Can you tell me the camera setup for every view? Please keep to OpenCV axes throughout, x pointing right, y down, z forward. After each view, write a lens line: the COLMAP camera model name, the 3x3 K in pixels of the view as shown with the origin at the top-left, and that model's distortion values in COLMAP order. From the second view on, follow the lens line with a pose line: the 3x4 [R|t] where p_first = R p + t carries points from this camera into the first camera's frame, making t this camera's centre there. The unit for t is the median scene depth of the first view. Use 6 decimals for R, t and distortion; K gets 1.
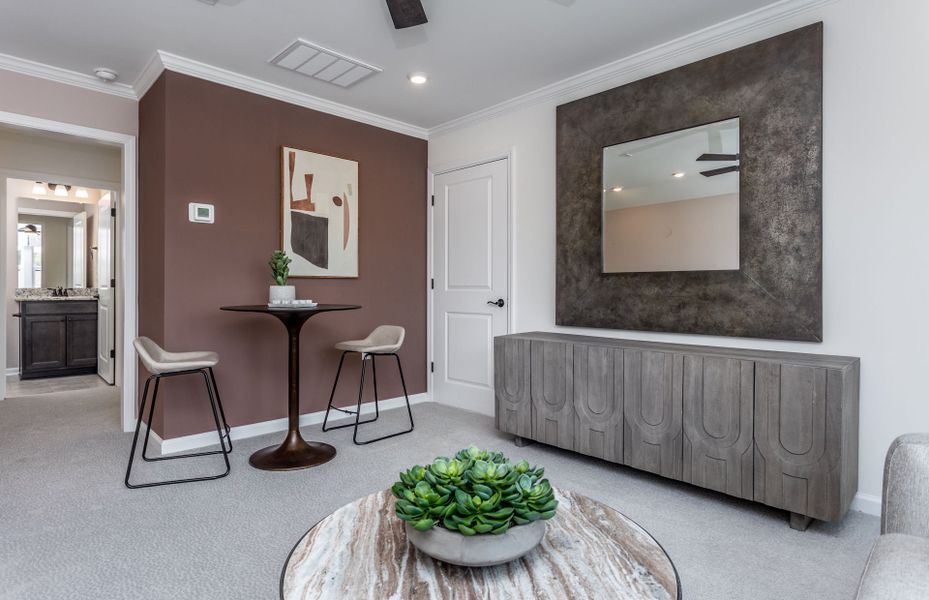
lens RADIAL K [[489.4, 0, 452.1], [0, 489.4, 289.2], [0, 0, 1]] dist [0.002484, 0.000582]
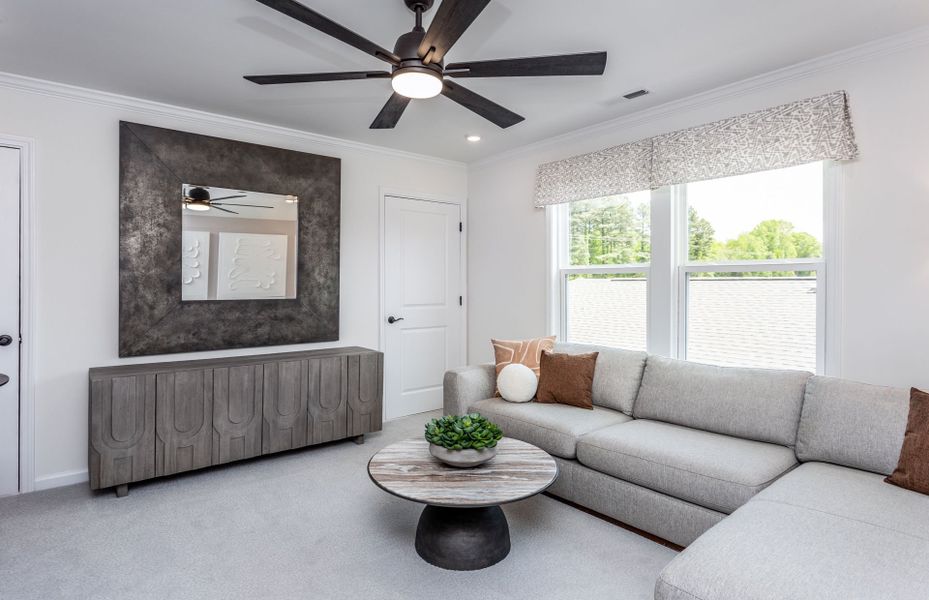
lens RADIAL K [[489.4, 0, 452.1], [0, 489.4, 289.2], [0, 0, 1]] dist [0.002484, 0.000582]
pose [[0.105522, -0.010860, 0.994358, -0.865163], [0.002094, 0.999941, 0.010699, -0.085471], [-0.994415, 0.000953, 0.105538, 0.377137]]
